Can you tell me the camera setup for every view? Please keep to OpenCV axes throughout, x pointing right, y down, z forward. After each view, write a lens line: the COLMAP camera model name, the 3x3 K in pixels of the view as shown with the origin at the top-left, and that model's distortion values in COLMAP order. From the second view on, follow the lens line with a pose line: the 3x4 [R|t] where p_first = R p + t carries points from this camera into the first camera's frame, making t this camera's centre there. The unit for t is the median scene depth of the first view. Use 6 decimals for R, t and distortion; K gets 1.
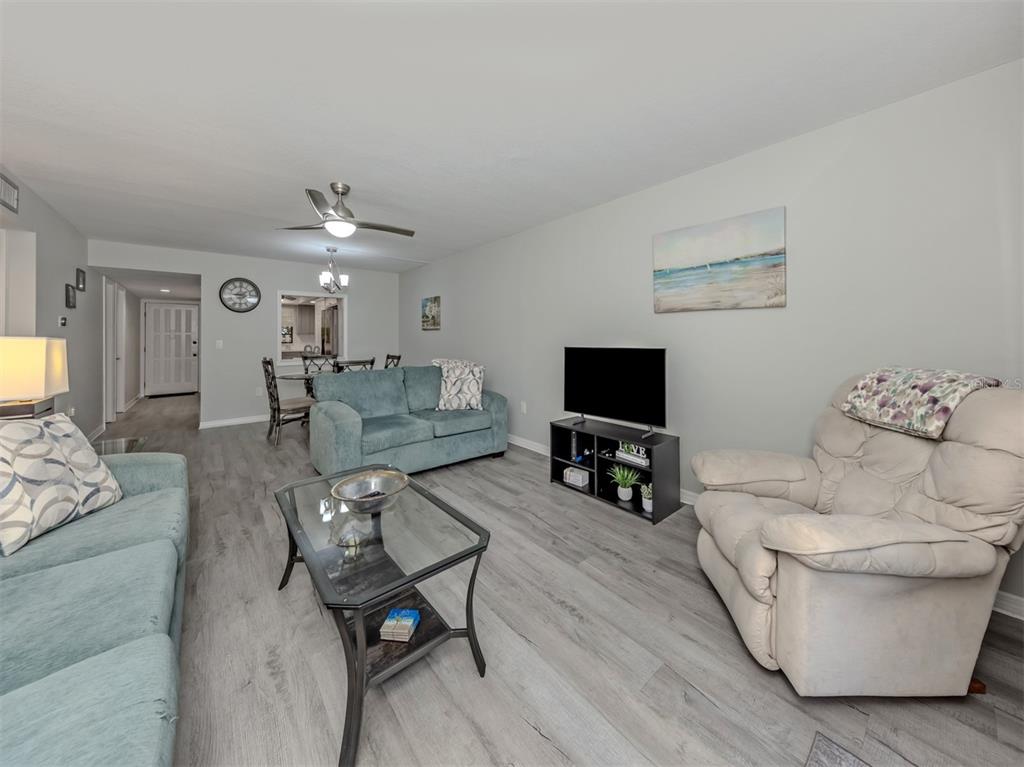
lens RADIAL K [[353.0, 0, 507.9], [0, 353.0, 330.1], [0, 0, 1]] dist [0.000562, -0.000203]
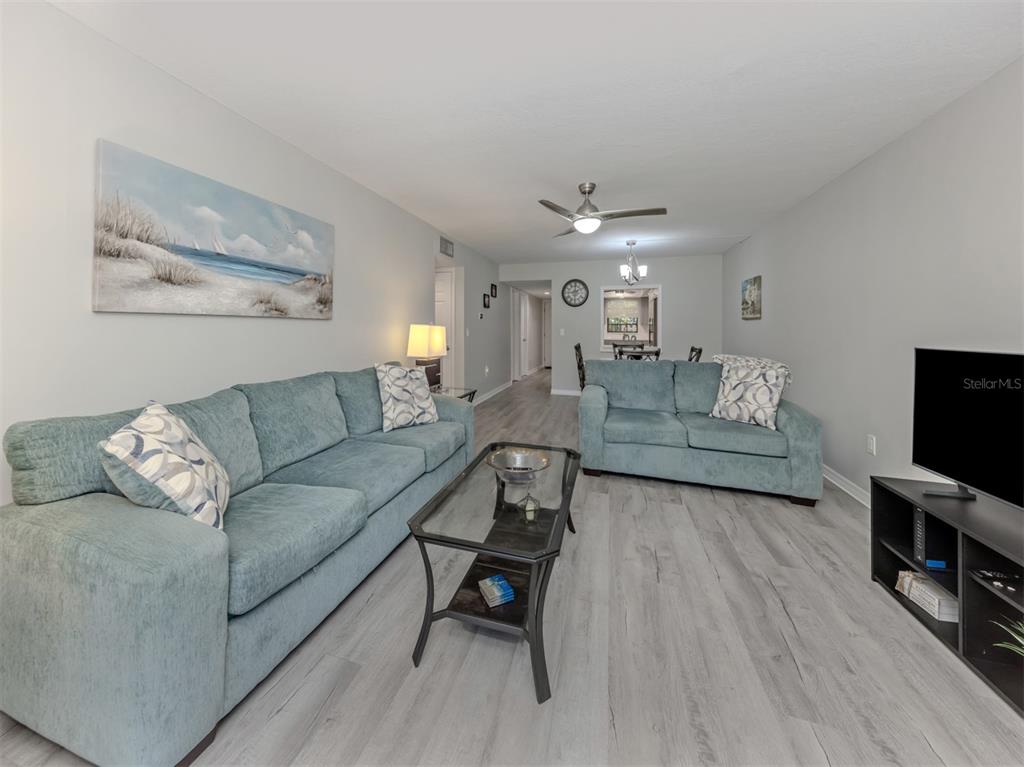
lens RADIAL K [[353.0, 0, 507.9], [0, 353.0, 330.1], [0, 0, 1]] dist [0.000562, -0.000203]
pose [[0.562874, 0.014981, -0.826407, 0.231599], [0.005827, 0.999739, 0.022092, 0.005737], [0.826522, -0.017251, 0.562640, 0.169376]]
